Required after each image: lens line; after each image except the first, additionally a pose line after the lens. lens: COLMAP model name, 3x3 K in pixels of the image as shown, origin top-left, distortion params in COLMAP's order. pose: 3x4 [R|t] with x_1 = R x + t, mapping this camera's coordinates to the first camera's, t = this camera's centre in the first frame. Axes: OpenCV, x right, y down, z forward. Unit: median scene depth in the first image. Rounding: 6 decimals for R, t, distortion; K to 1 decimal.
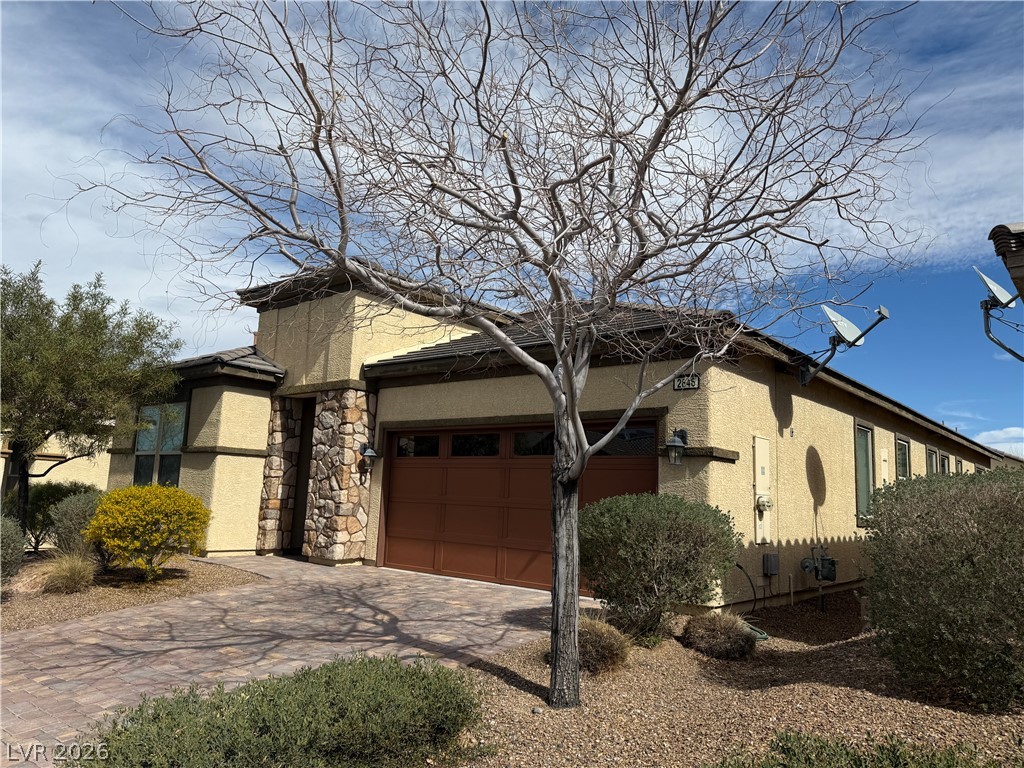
lens RADIAL K [[713.9, 0, 514.3], [0, 713.9, 383.2], [0, 0, 1]] dist [0.019309, -0.038881]
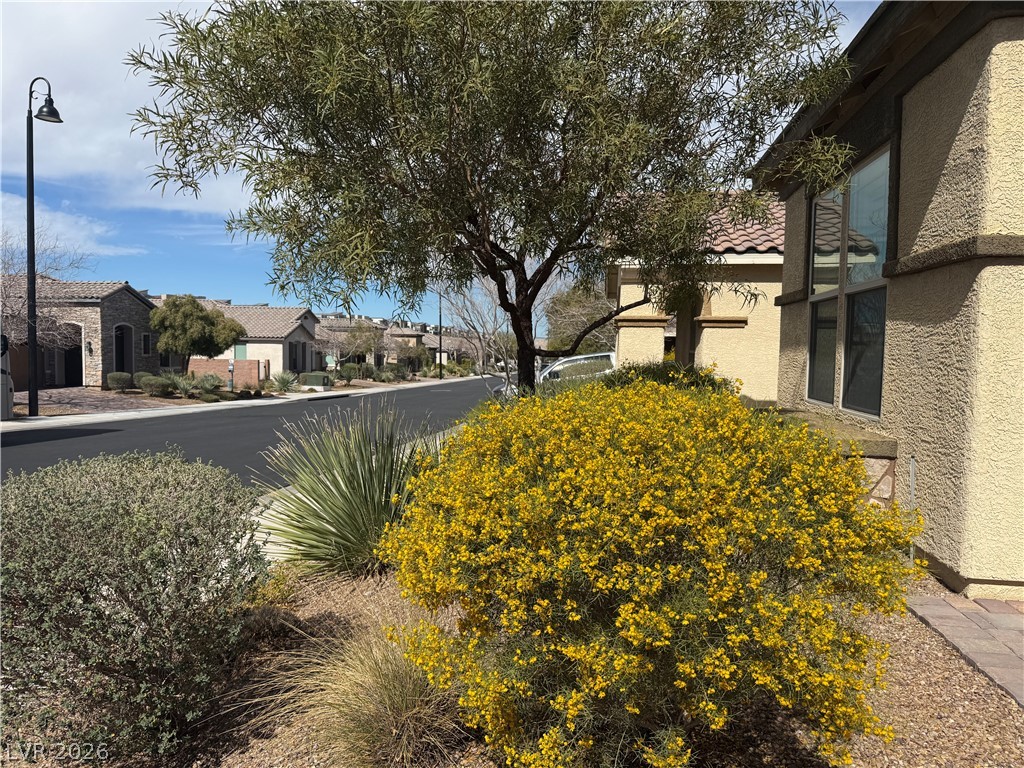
lens RADIAL K [[713.9, 0, 512.7], [0, 713.9, 384.6], [0, 0, 1]] dist [0.019309, -0.038881]
pose [[0.523711, 0.018372, -0.851698, -0.262884], [0.132968, 0.985751, 0.103025, 0.091042], [0.841455, -0.167204, 0.513806, 0.672168]]
